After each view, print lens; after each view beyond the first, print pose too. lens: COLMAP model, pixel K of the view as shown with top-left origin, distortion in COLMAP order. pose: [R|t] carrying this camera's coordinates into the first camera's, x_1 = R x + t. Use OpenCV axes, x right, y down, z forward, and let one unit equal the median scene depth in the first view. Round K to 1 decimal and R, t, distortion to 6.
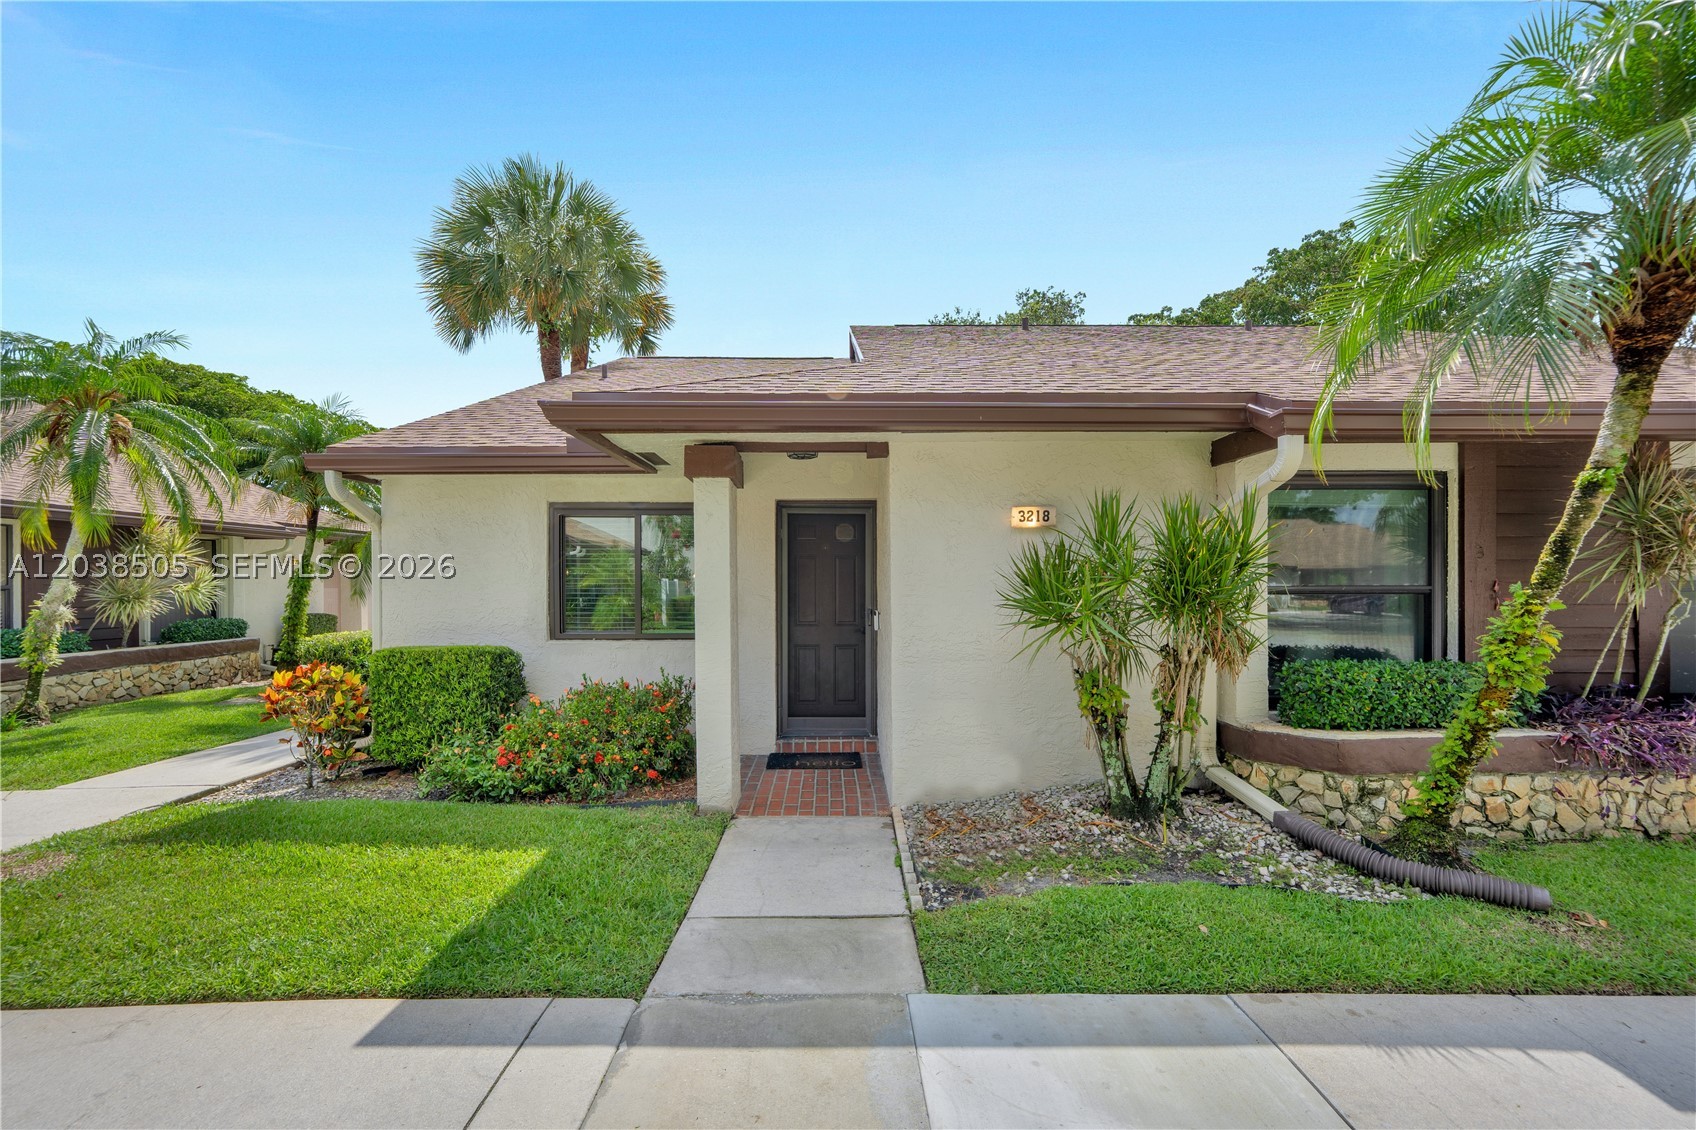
lens RADIAL K [[697.4, 0, 848.0], [0, 697.4, 574.2], [0, 0, 1]] dist [0.000749, -0.000244]
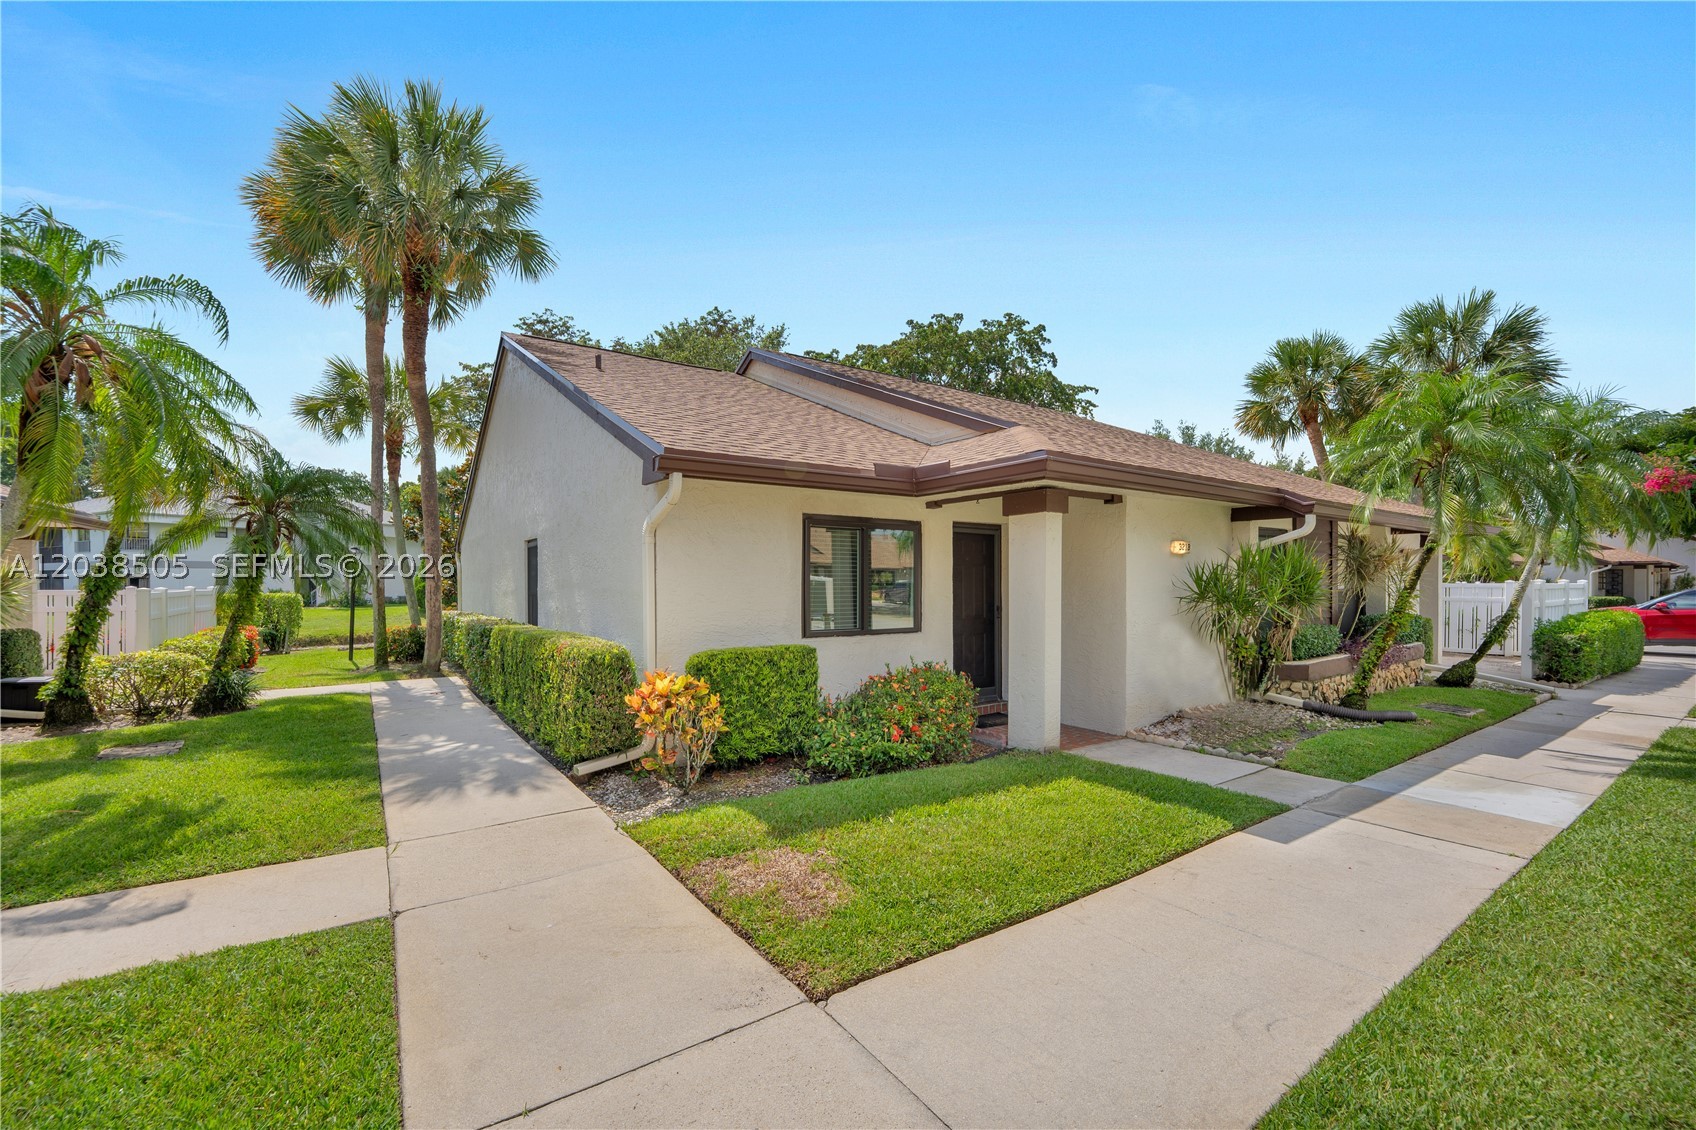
lens RADIAL K [[697.4, 0, 841.3], [0, 697.4, 574.9], [0, 0, 1]] dist [0.000749, -0.000244]
pose [[0.827964, 0.006639, 0.560742, -1.118231], [-0.008904, 0.999960, 0.001307, -0.009055], [-0.560710, -0.006075, 0.827990, 0.058241]]
